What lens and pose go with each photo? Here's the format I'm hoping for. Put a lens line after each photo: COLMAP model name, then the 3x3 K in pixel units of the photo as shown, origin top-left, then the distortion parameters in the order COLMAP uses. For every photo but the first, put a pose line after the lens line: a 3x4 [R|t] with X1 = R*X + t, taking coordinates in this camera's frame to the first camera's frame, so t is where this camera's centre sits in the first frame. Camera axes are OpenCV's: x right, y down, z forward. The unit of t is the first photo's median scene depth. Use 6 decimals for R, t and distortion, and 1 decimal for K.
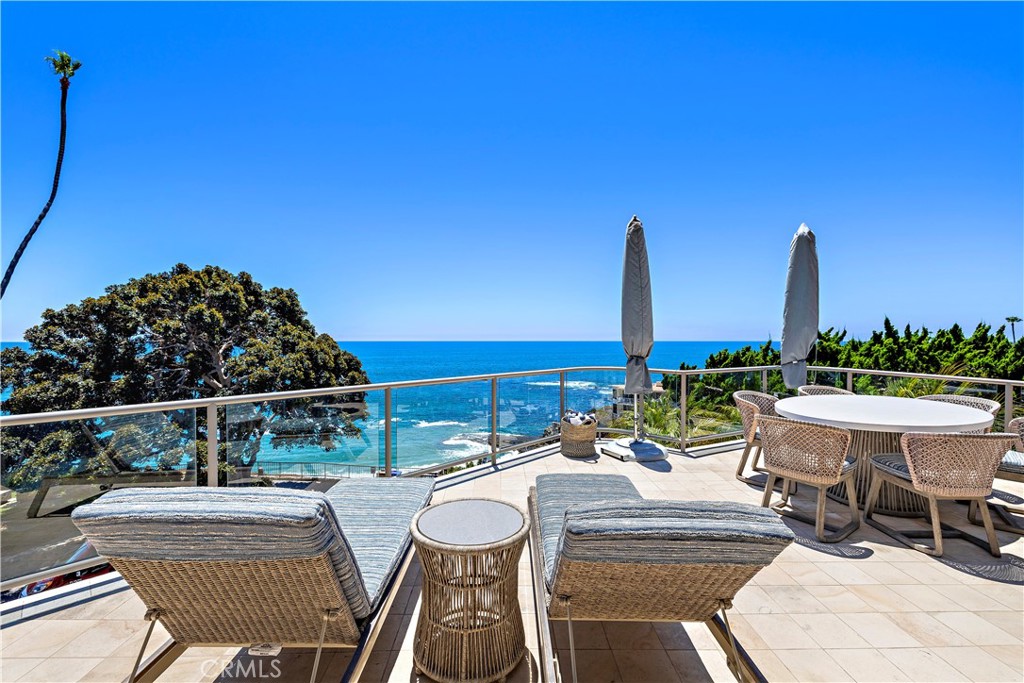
lens RADIAL K [[437.4, 0, 514.1], [0, 437.4, 343.5], [0, 0, 1]] dist [0.003505, -0.000519]
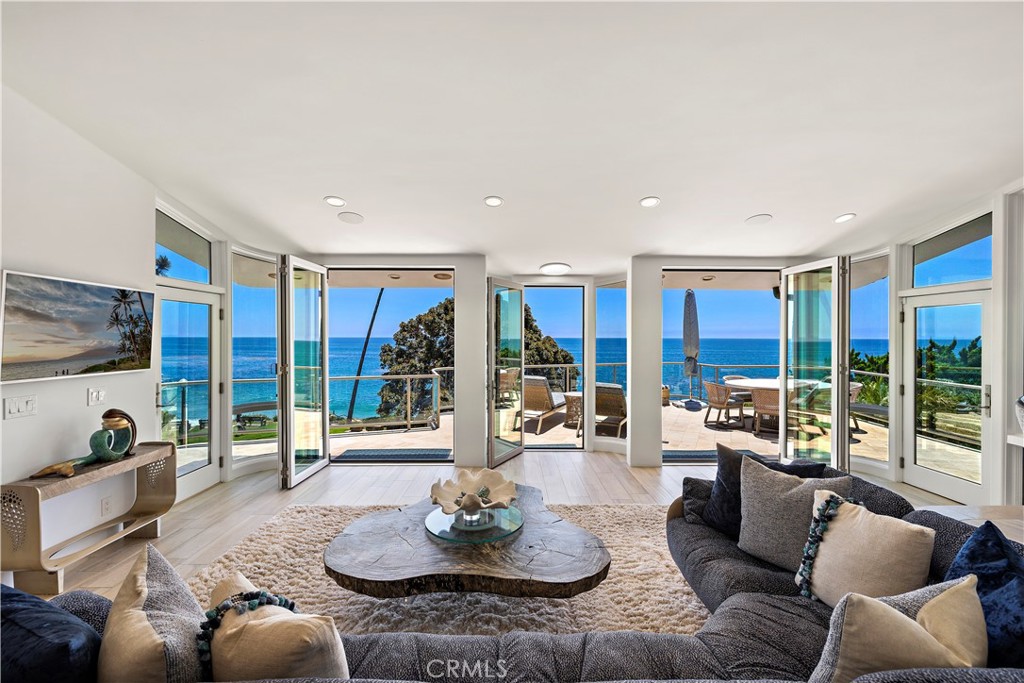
lens RADIAL K [[437.4, 0, 512.8], [0, 437.4, 340.1], [0, 0, 1]] dist [0.003505, -0.000519]
pose [[0.881380, 0.007930, -0.472341, 0.149982], [-0.008876, 0.999961, 0.000226, -0.011597], [0.472324, 0.003994, 0.881416, -0.329771]]
